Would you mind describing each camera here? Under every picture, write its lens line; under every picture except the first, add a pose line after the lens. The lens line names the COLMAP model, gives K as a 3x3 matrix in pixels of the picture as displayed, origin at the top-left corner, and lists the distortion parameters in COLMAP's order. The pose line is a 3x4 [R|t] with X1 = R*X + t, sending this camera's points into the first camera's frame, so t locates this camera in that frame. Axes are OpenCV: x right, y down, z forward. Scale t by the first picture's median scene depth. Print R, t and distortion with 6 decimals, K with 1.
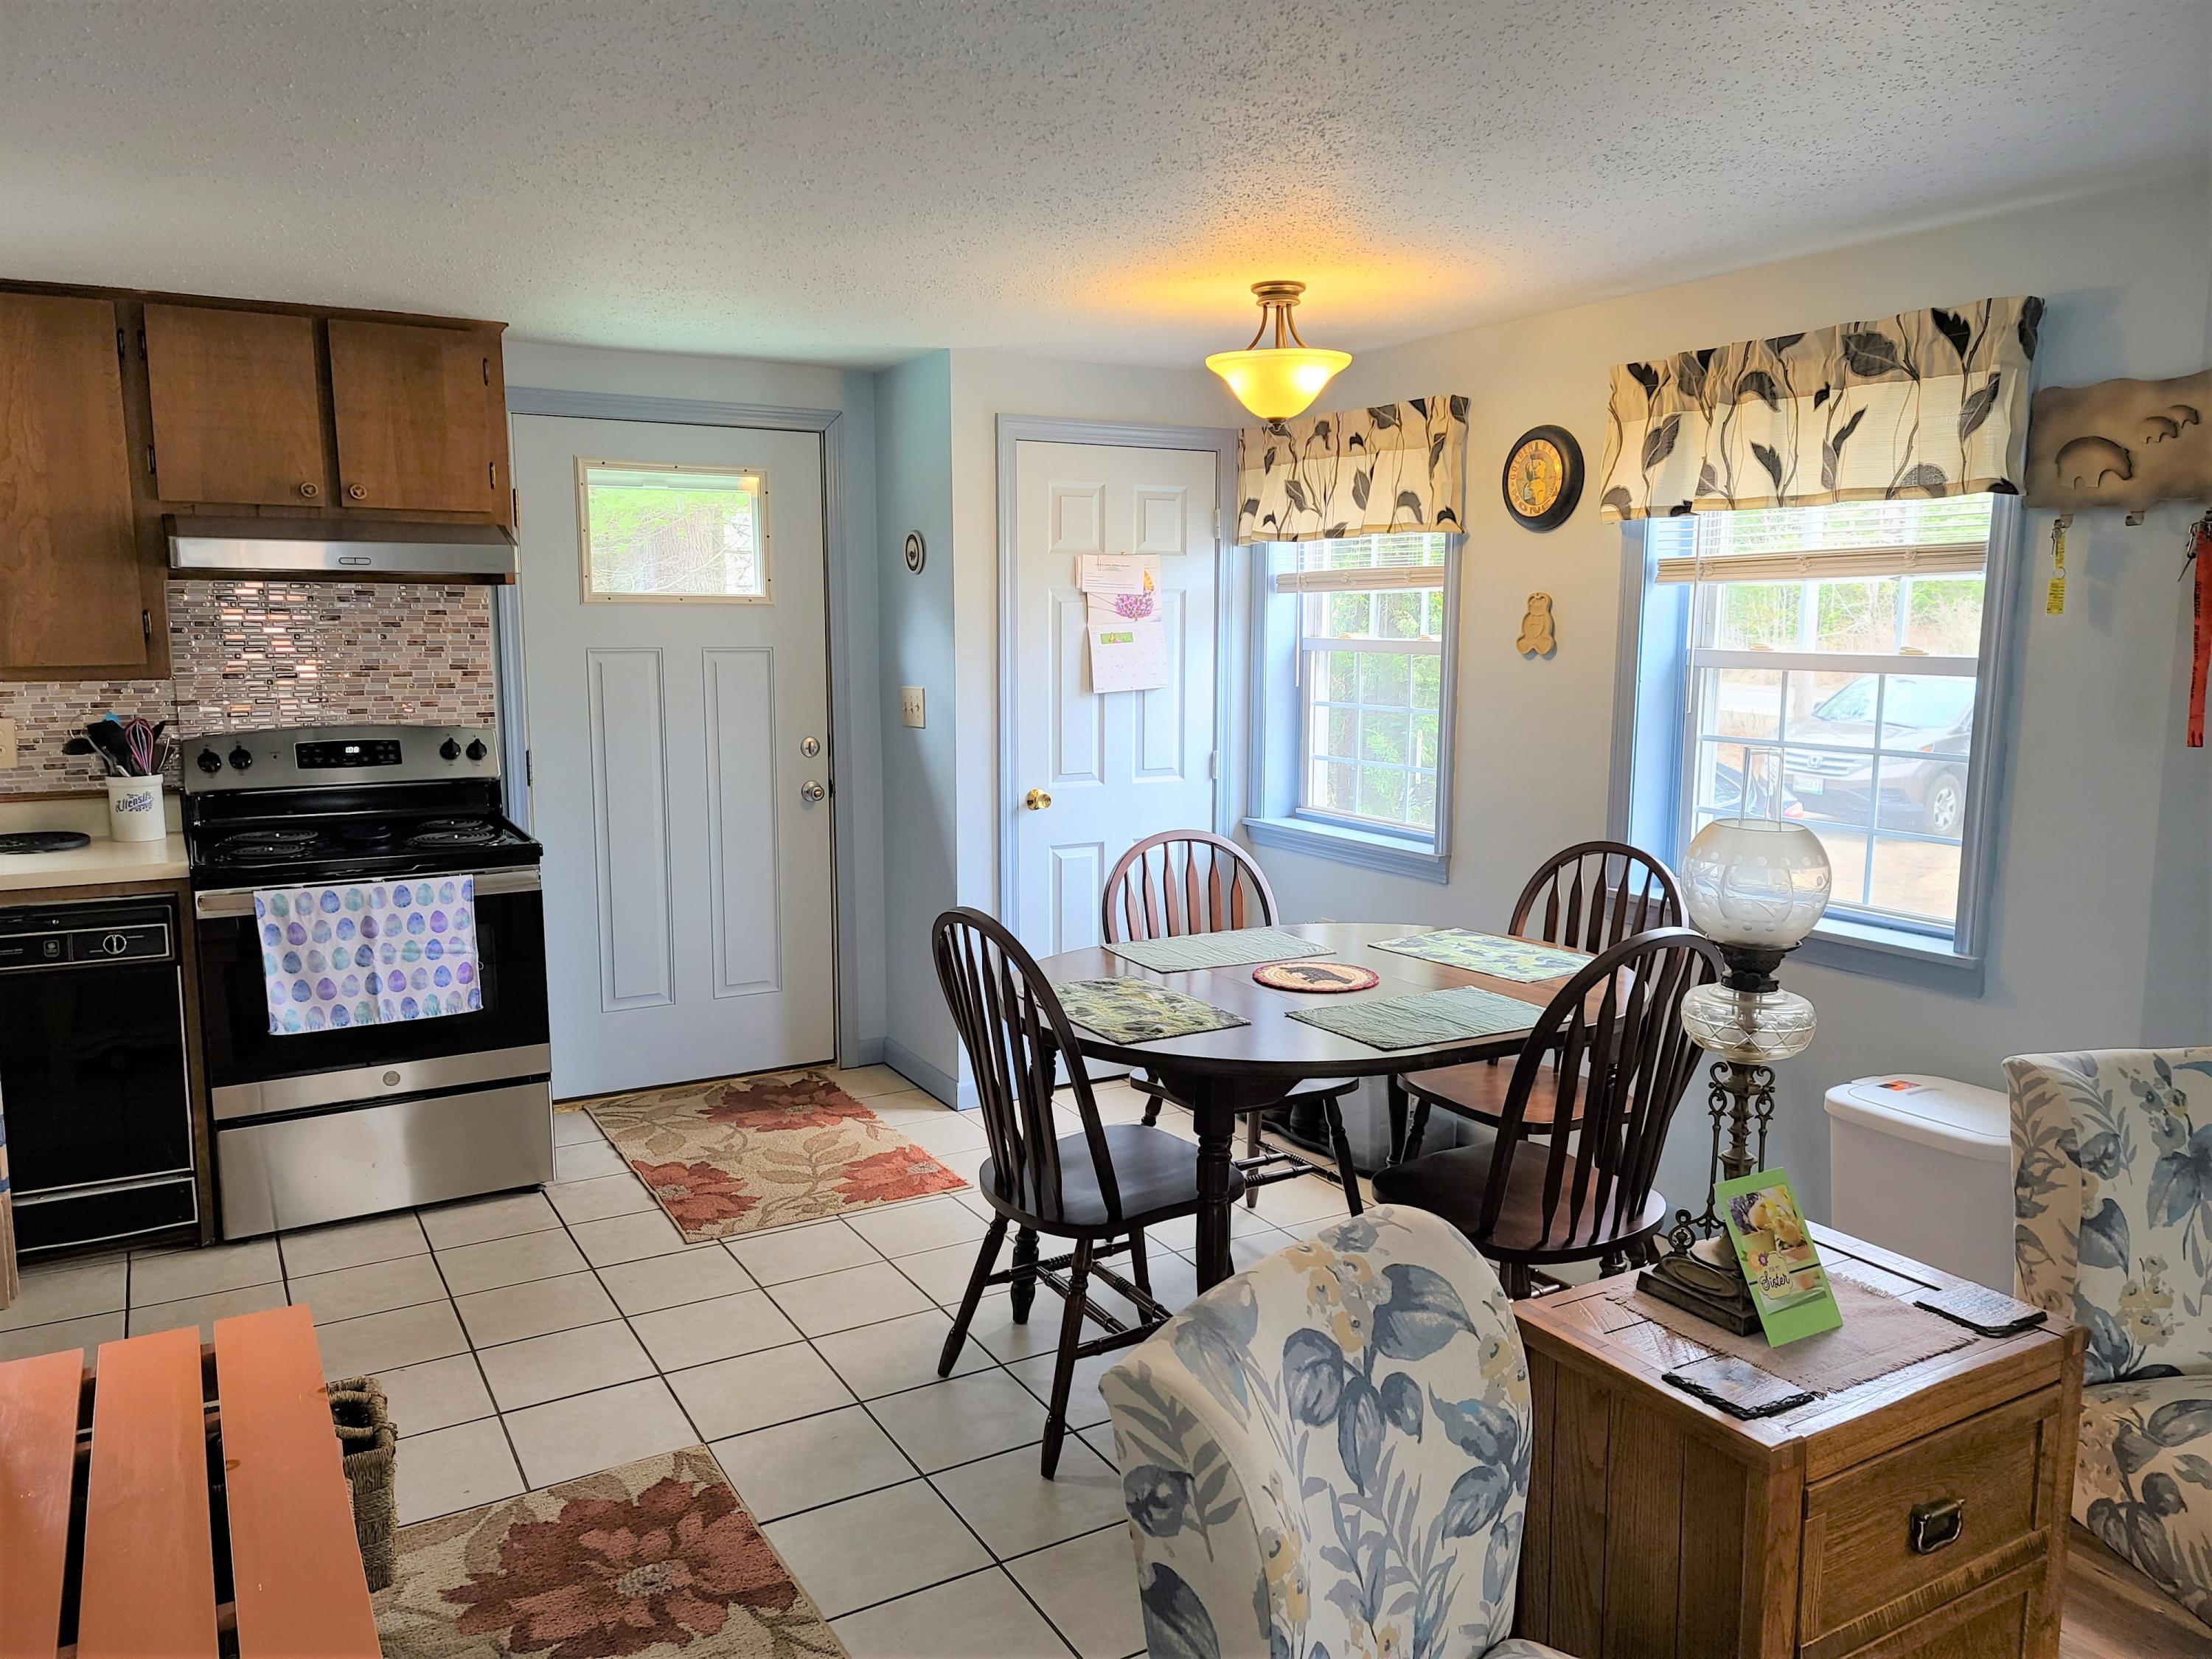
lens RADIAL K [[1630.1, 0, 1111.7], [0, 1630.1, 834.9], [0, 0, 1]] dist [0.043917, -0.064607]
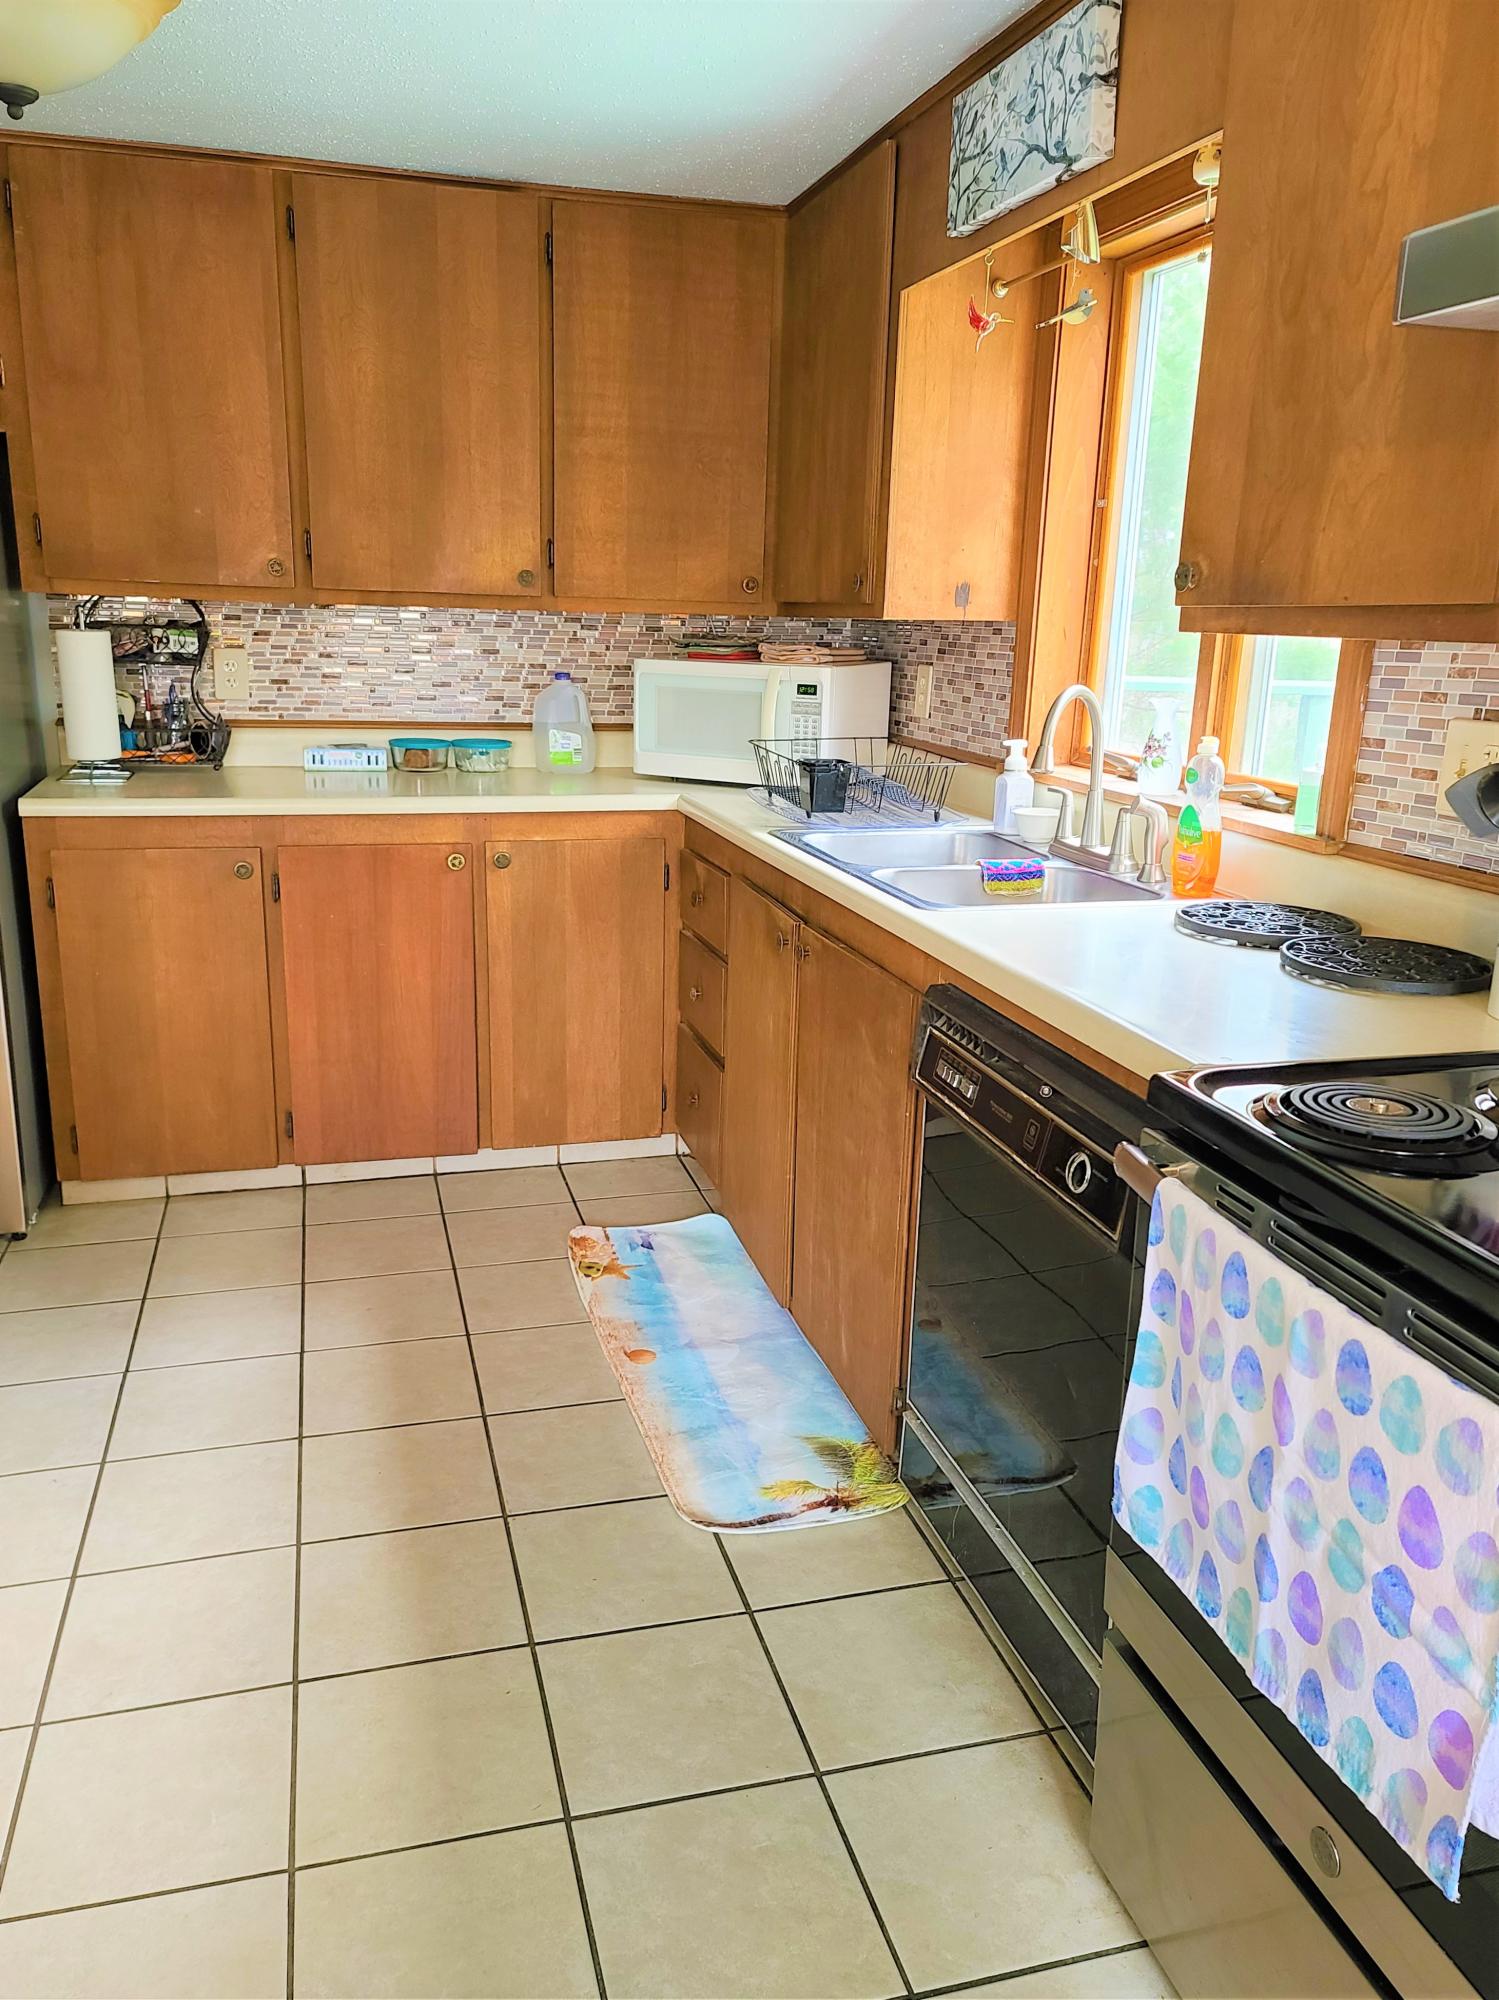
lens RADIAL K [[1473.9, 0, 745.4], [0, 1473.9, 1016.6], [0, 0, 1]] dist [0.043917, -0.064607]
pose [[-0.247140, 0.236281, -0.939730, -0.173118], [-0.160772, 0.946373, 0.280233, -0.079187], [0.955549, 0.220339, -0.195900, 0.932059]]
